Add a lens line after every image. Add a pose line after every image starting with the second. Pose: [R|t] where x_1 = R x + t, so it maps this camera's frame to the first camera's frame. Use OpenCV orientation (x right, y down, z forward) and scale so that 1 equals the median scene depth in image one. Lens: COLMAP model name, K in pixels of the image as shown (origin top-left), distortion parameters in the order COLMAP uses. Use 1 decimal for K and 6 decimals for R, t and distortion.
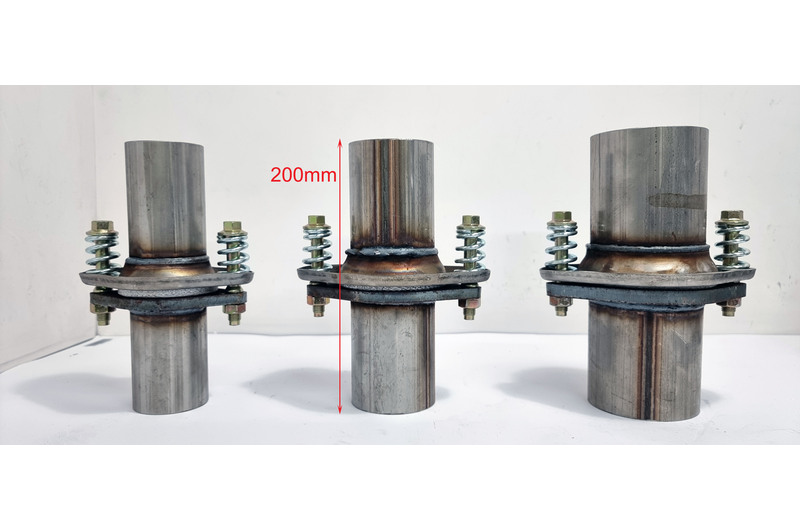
lens RADIAL K [[582.1, 0, 400.0], [0, 582.1, 265.5], [0, 0, 1]] dist [0.008715, -0.002518]
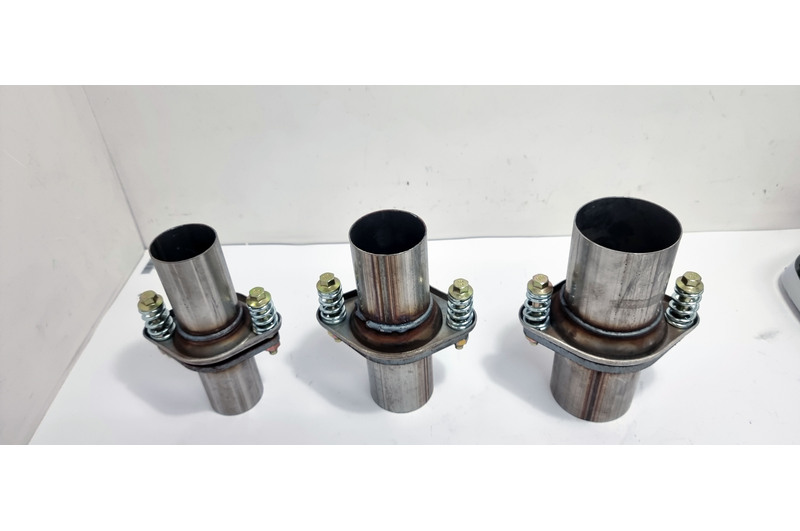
lens RADIAL K [[575.8, 0, 400.0], [0, 575.8, 265.5], [0, 0, 1]] dist [0.004713, 0.001803]
pose [[0.998593, -0.030051, -0.043681, 0.054886], [0.049435, 0.825525, 0.562196, -0.798975], [0.019165, -0.563564, 0.825850, 0.083725]]
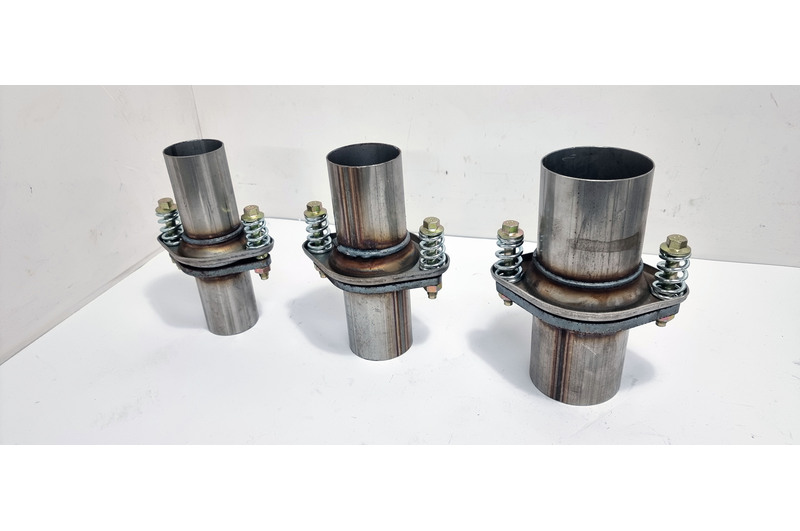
lens RADIAL K [[569.5, 0, 400.0], [0, 569.5, 265.5], [0, 0, 1]] dist [0.019592, -0.002624]
pose [[0.951619, 0.104799, -0.288857, 0.418827], [0.025975, 0.909245, 0.415451, -0.497652], [0.306181, -0.402854, 0.862532, -0.028928]]
